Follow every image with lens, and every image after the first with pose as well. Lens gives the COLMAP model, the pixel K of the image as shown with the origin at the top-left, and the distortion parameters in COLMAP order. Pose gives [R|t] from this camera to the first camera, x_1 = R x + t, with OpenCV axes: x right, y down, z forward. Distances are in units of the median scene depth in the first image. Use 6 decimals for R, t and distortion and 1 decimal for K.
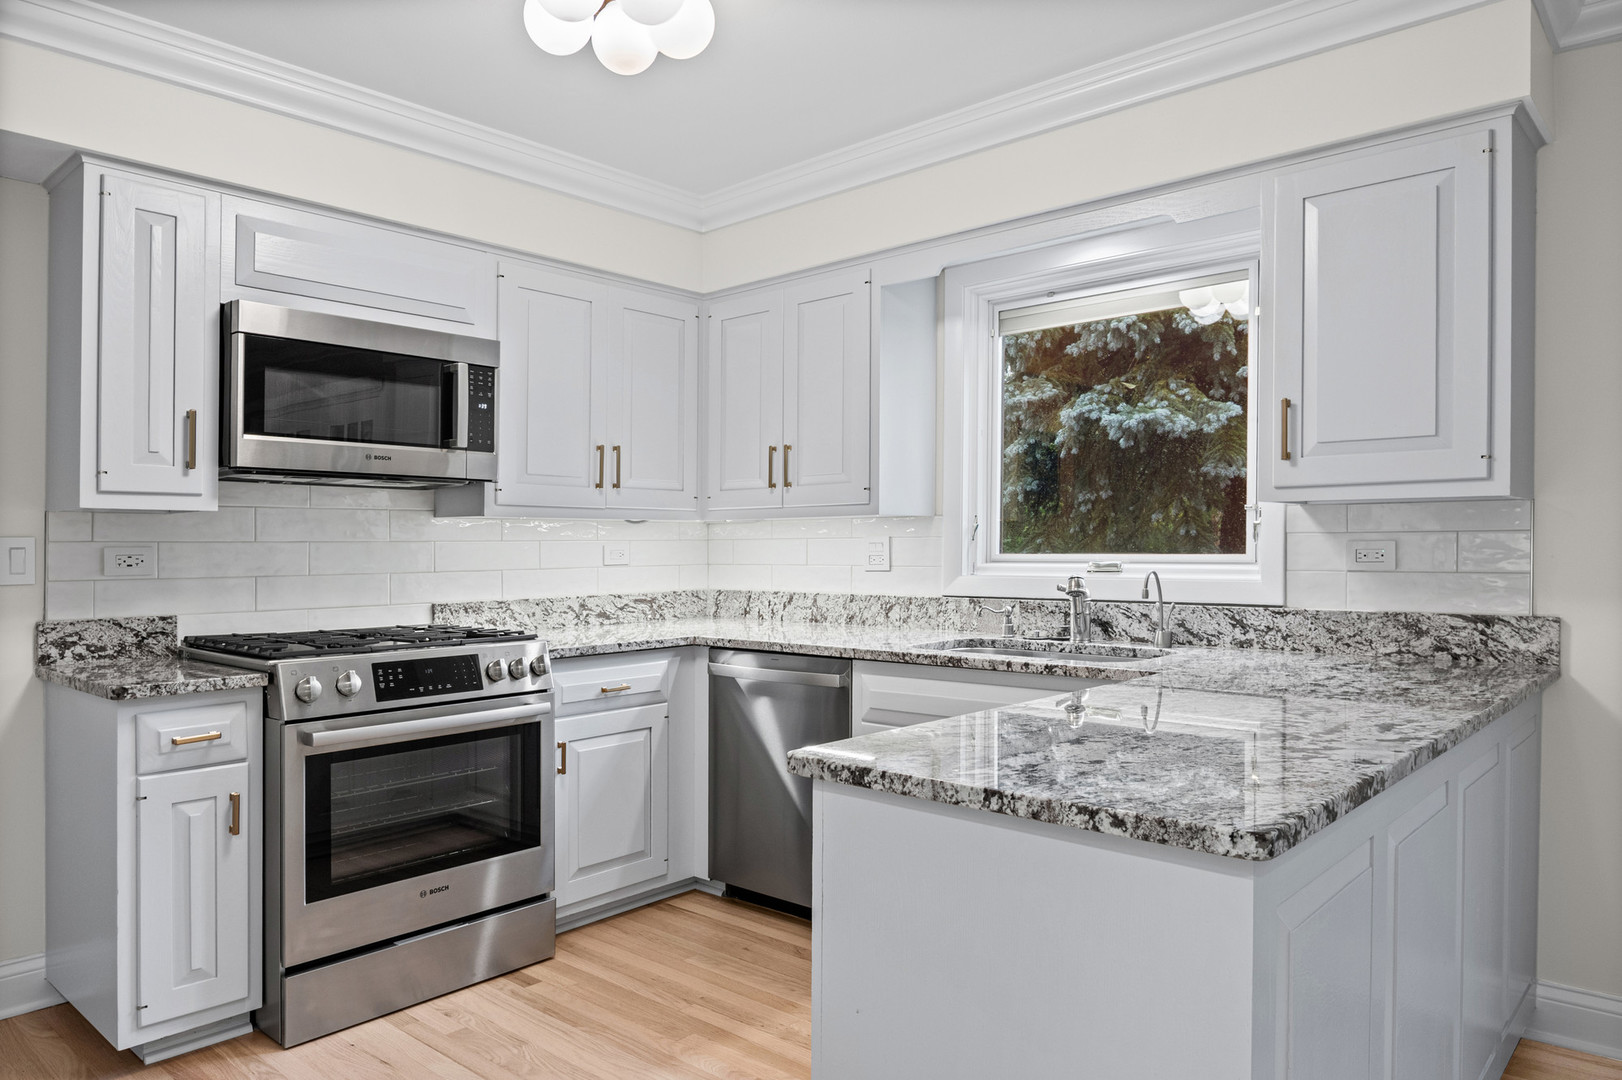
lens RADIAL K [[1057.4, 0, 820.7], [0, 1057.4, 549.2], [0, 0, 1]] dist [-0.016804, -0.009383]
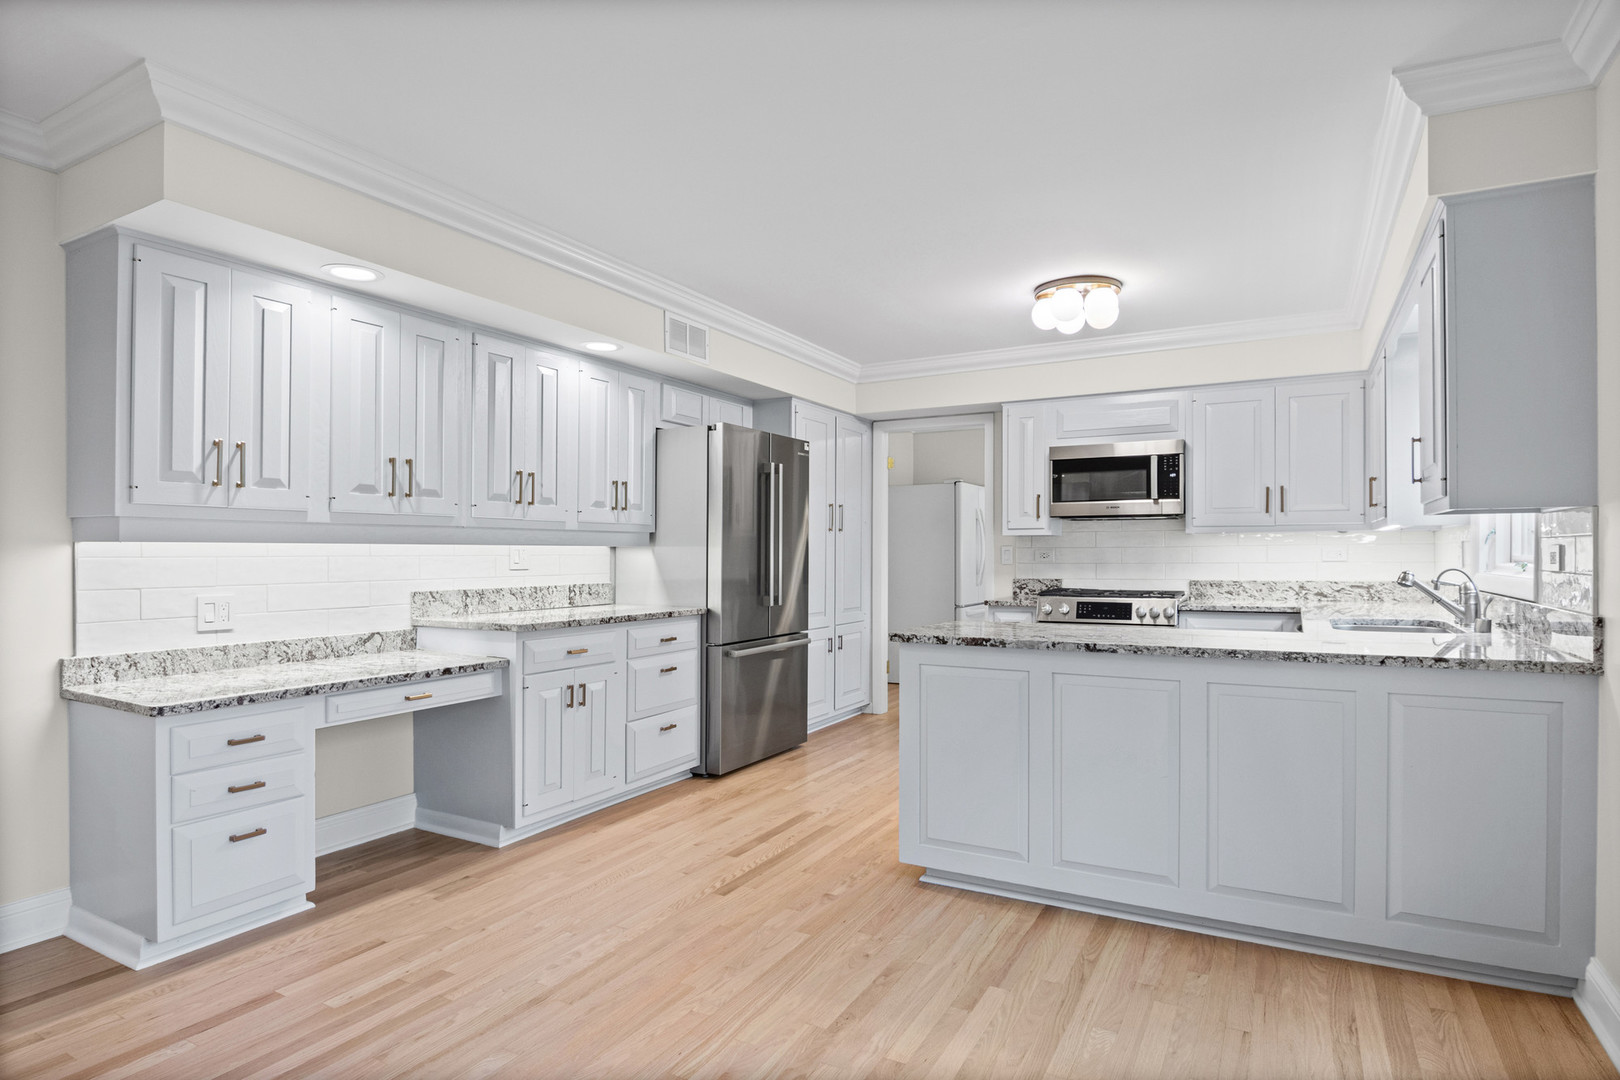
lens RADIAL K [[879.9, 0, 806.4], [0, 879.9, 539.3], [0, 0, 1]] dist [-0.024378, -0.004710]
pose [[0.214207, -0.009788, -0.976739, 1.210978], [0.002552, 0.999952, -0.009461, -0.008823], [0.976785, -0.000466, 0.214222, 0.025421]]
